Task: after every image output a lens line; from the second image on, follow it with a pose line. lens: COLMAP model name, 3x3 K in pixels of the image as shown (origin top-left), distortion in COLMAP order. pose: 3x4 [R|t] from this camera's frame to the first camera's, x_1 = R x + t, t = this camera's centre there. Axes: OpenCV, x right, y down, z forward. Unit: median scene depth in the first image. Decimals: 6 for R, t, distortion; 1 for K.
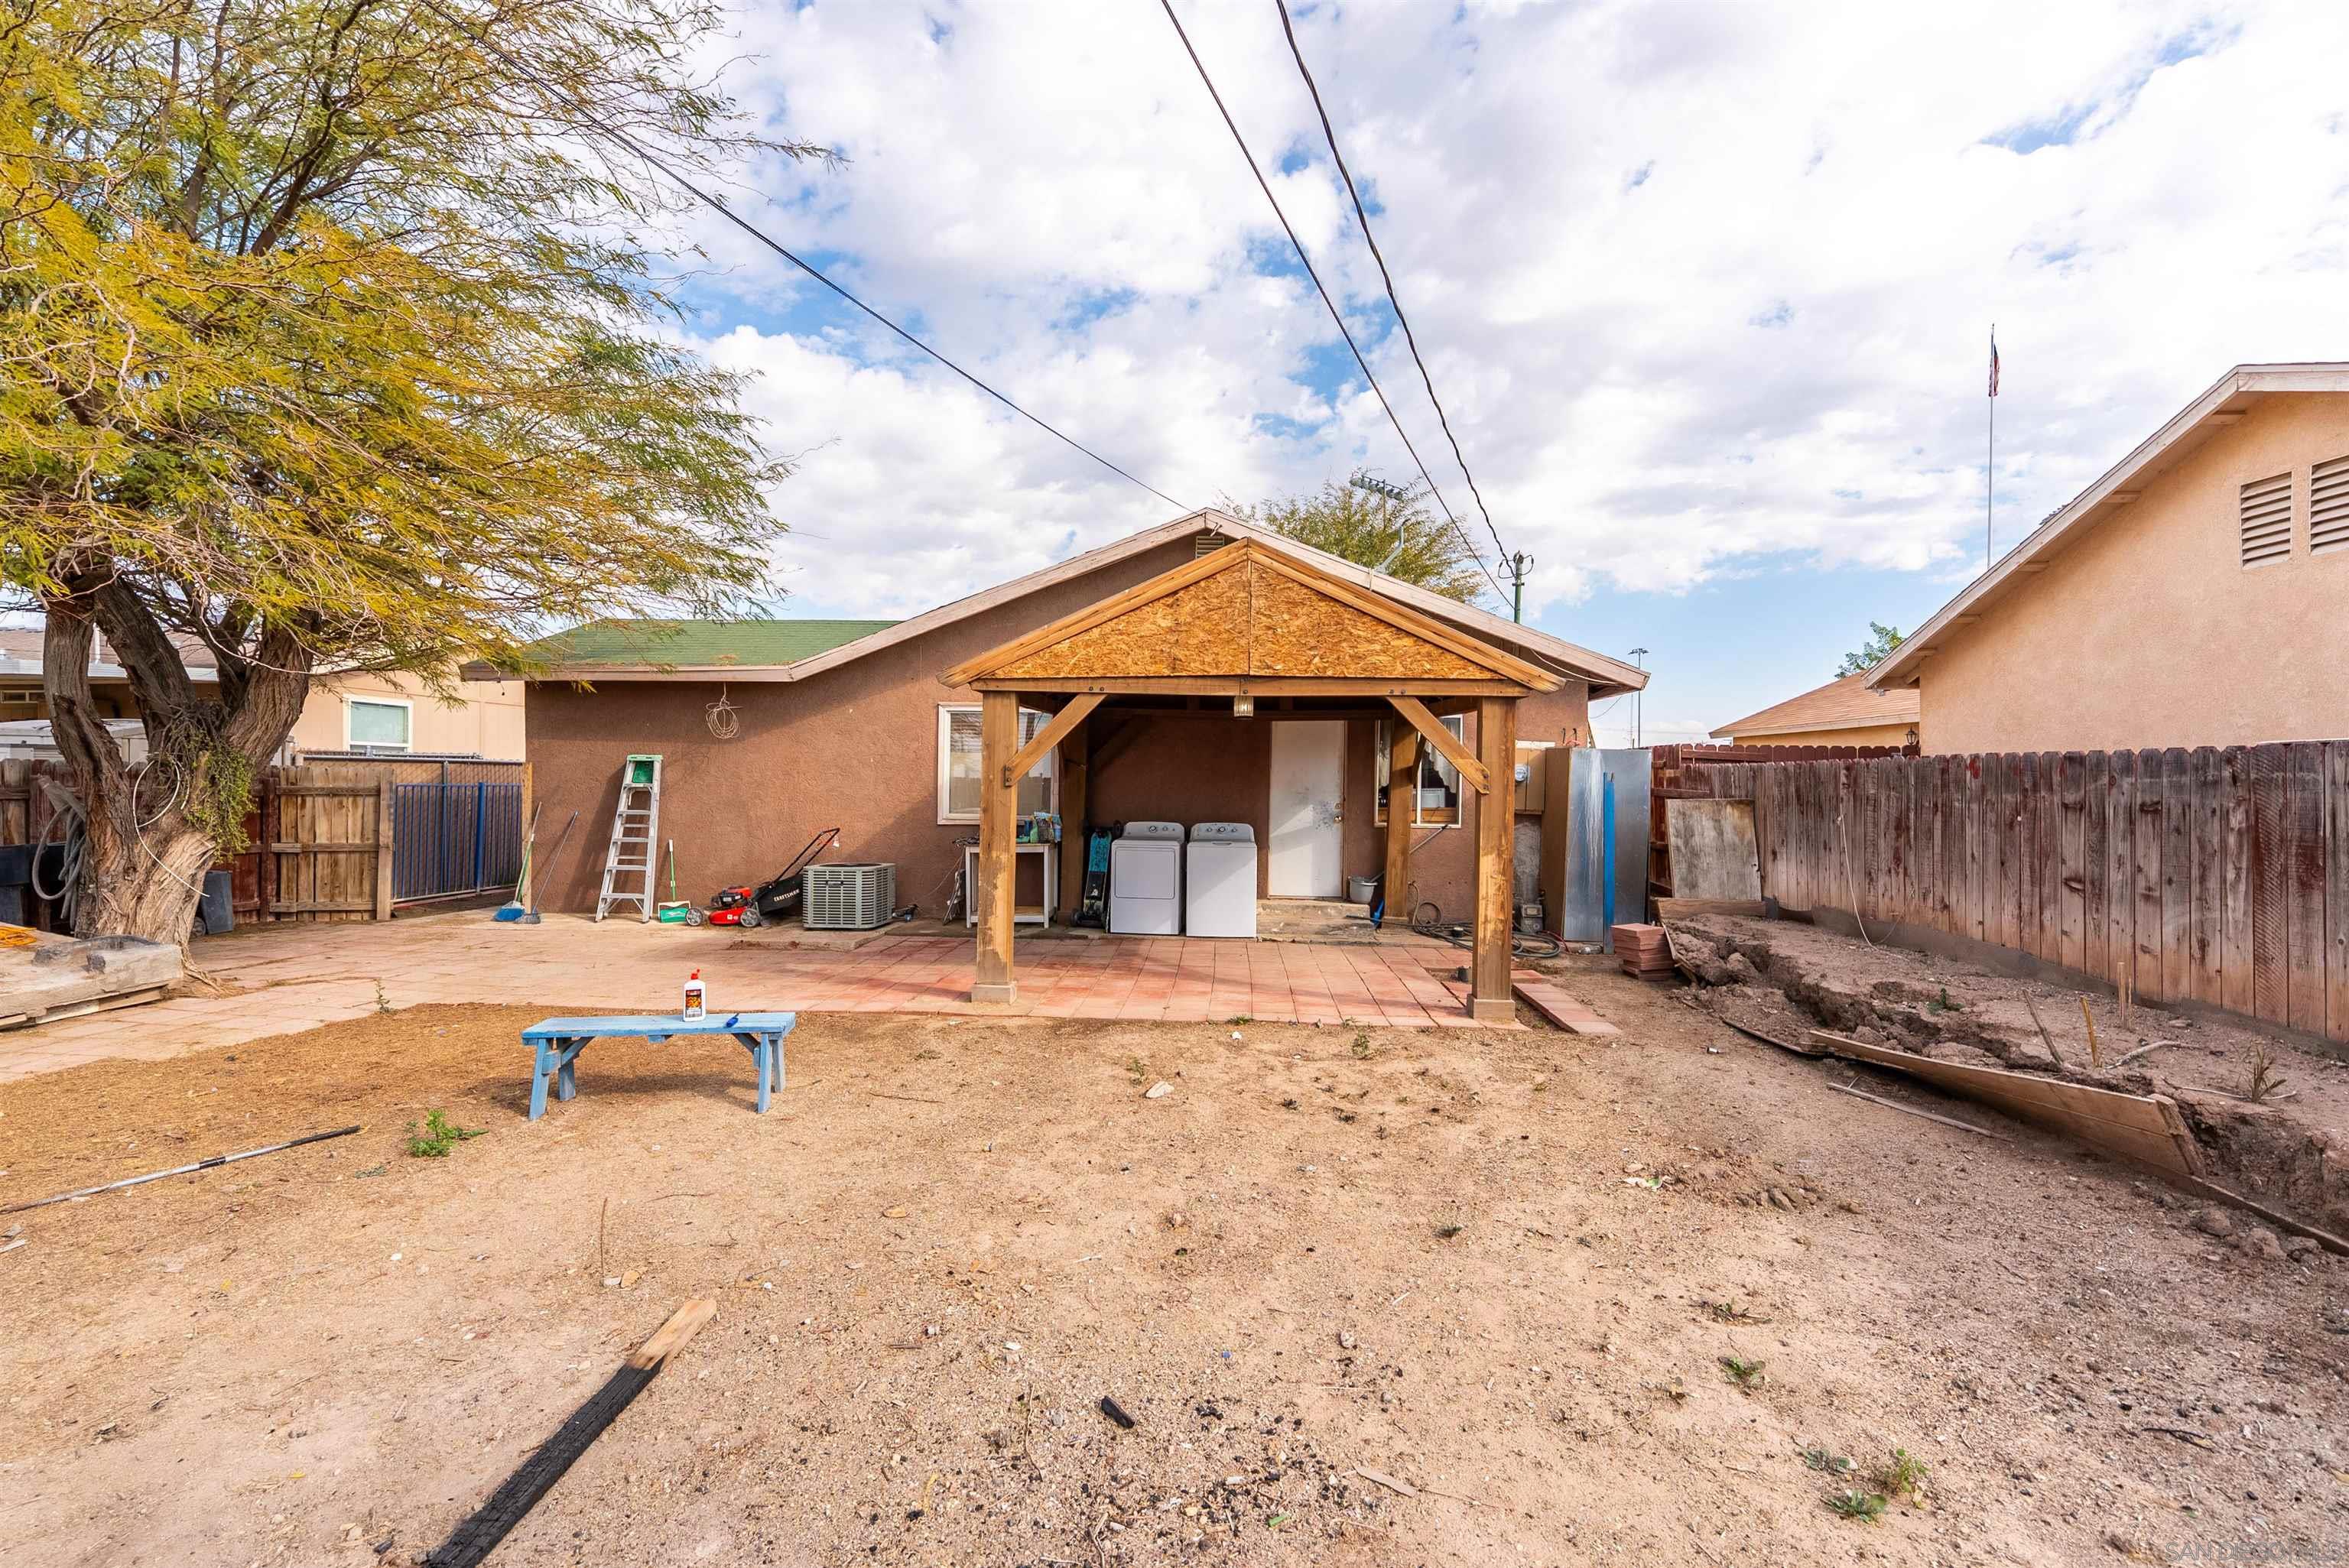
lens RADIAL K [[946.4, 0, 1170.3], [0, 946.4, 790.7], [0, 0, 1]] dist [0.001888, -0.001398]
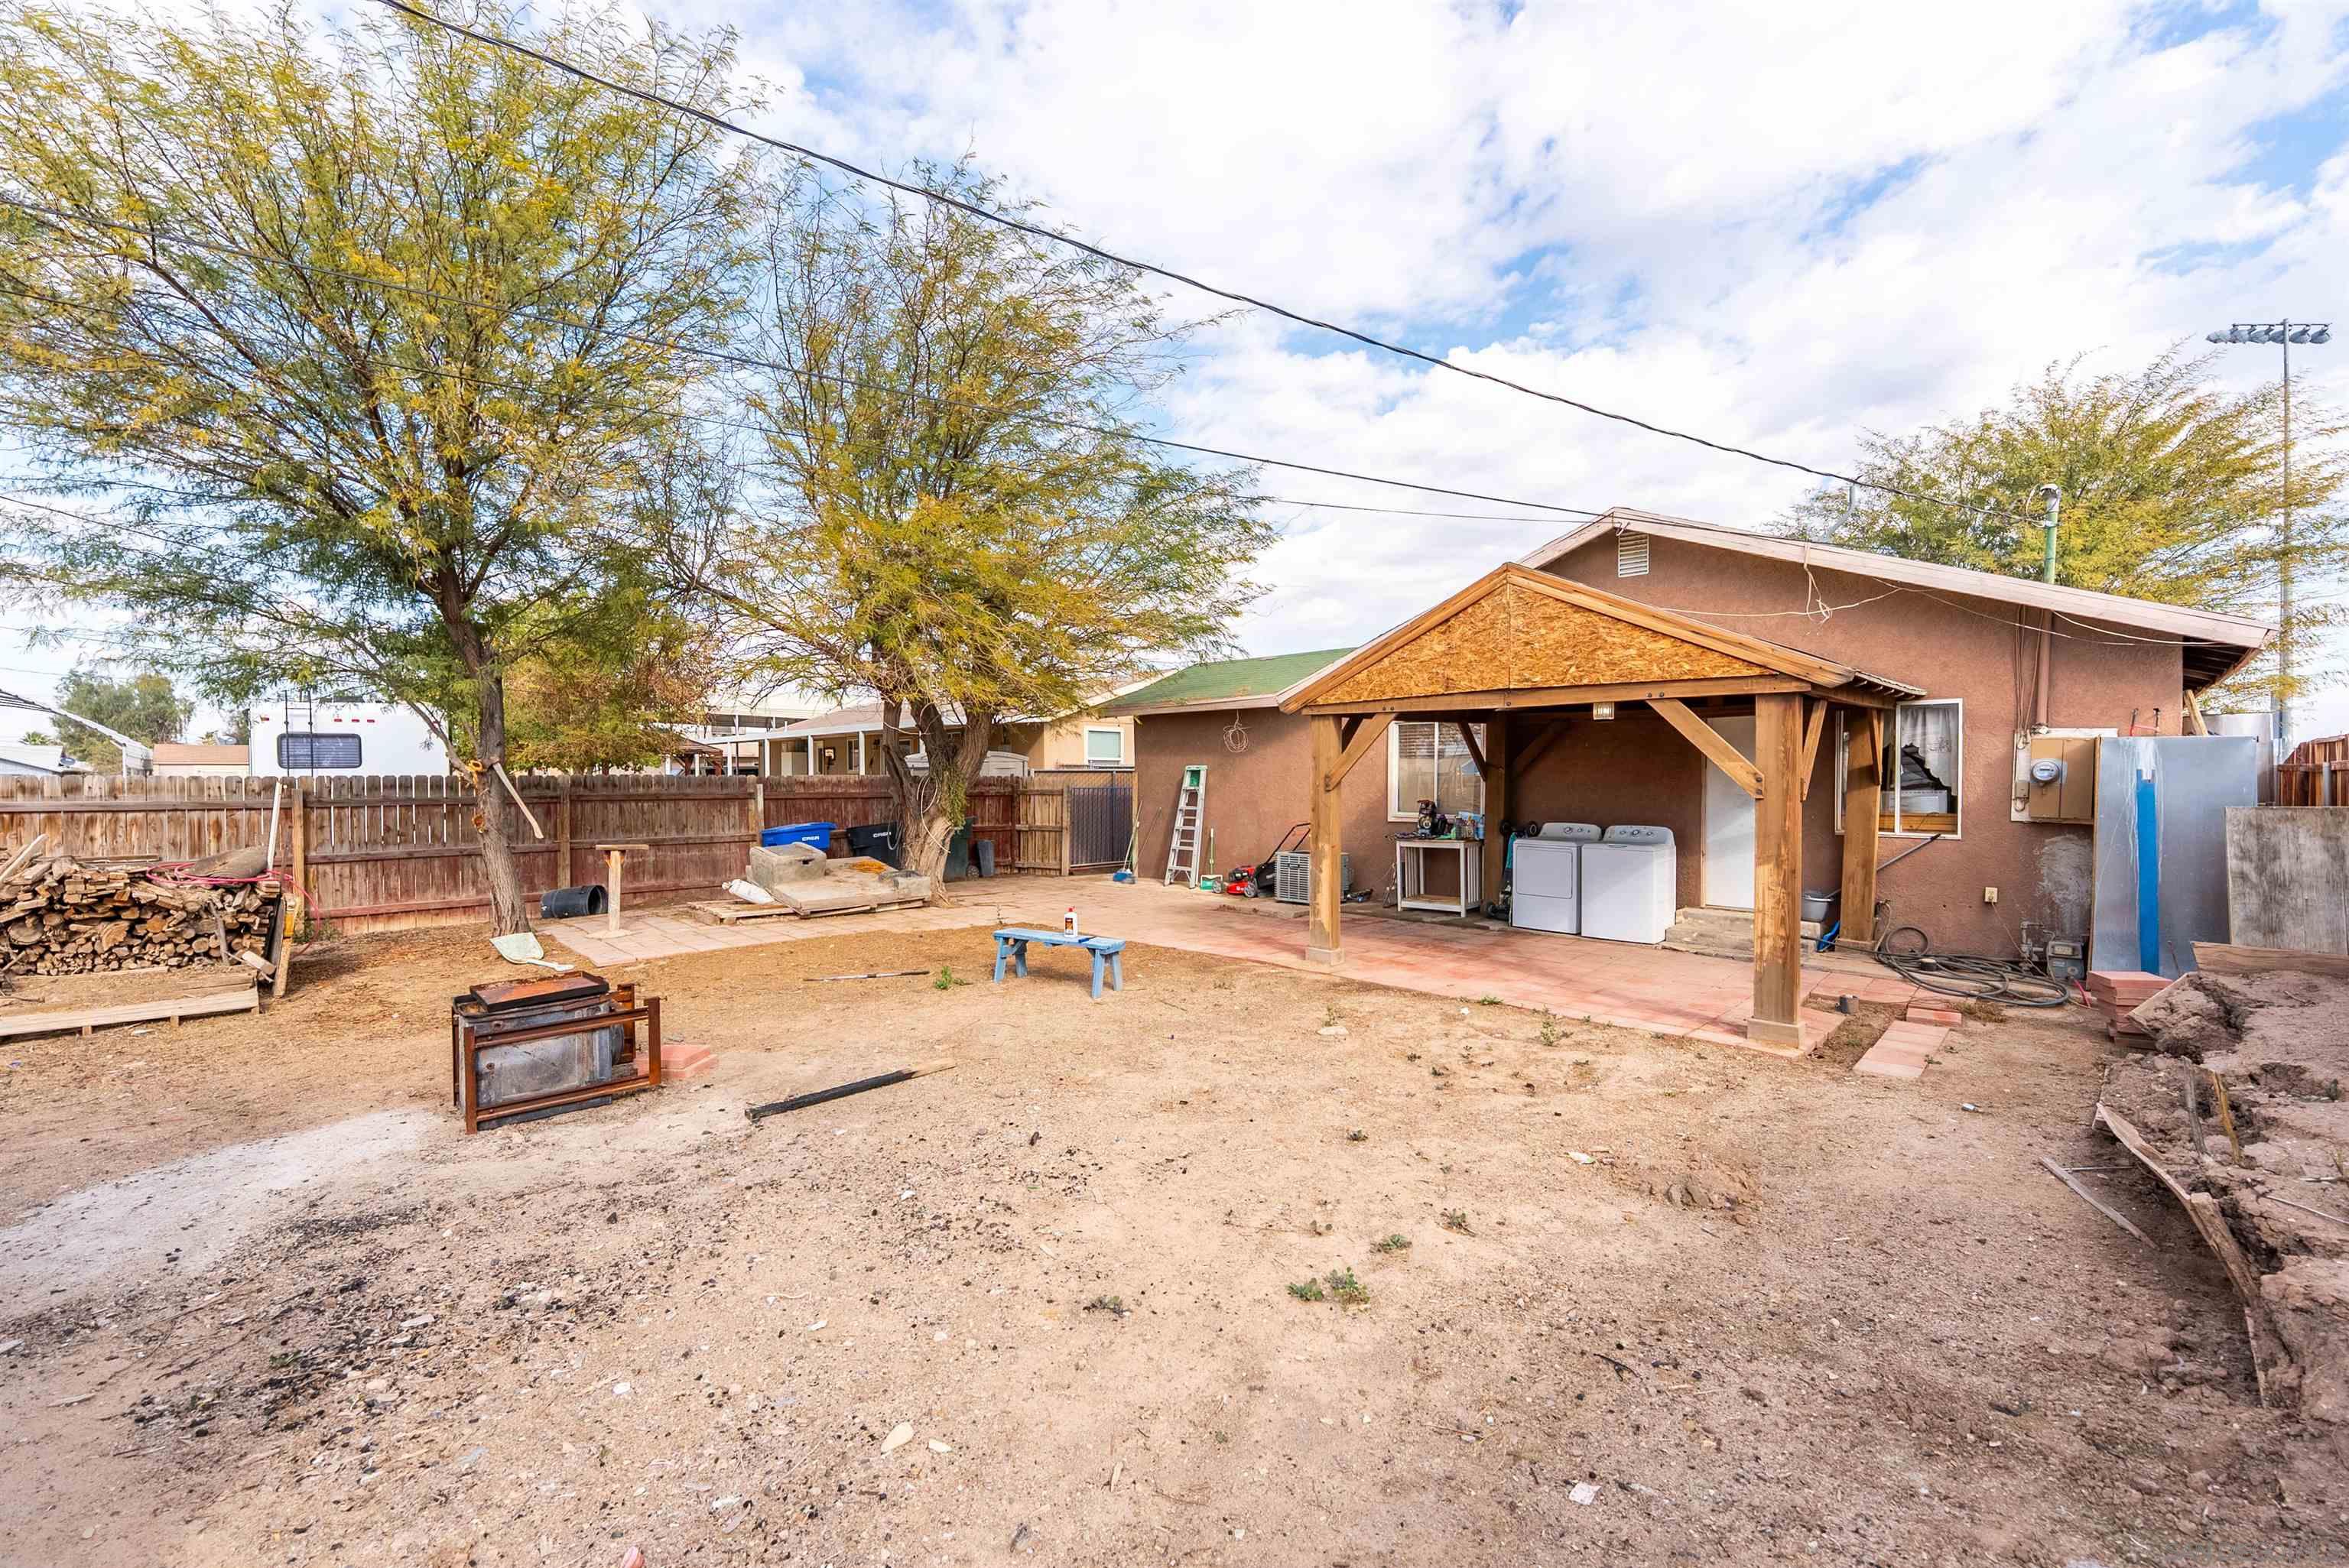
lens RADIAL K [[946.4, 0, 1179.1], [0, 946.4, 781.3], [0, 0, 1]] dist [0.001888, -0.001398]
pose [[0.759310, -0.006687, -0.650694, 0.501265], [0.001644, 0.999964, -0.008358, -0.006606], [0.650727, 0.005276, 0.759294, -0.077697]]
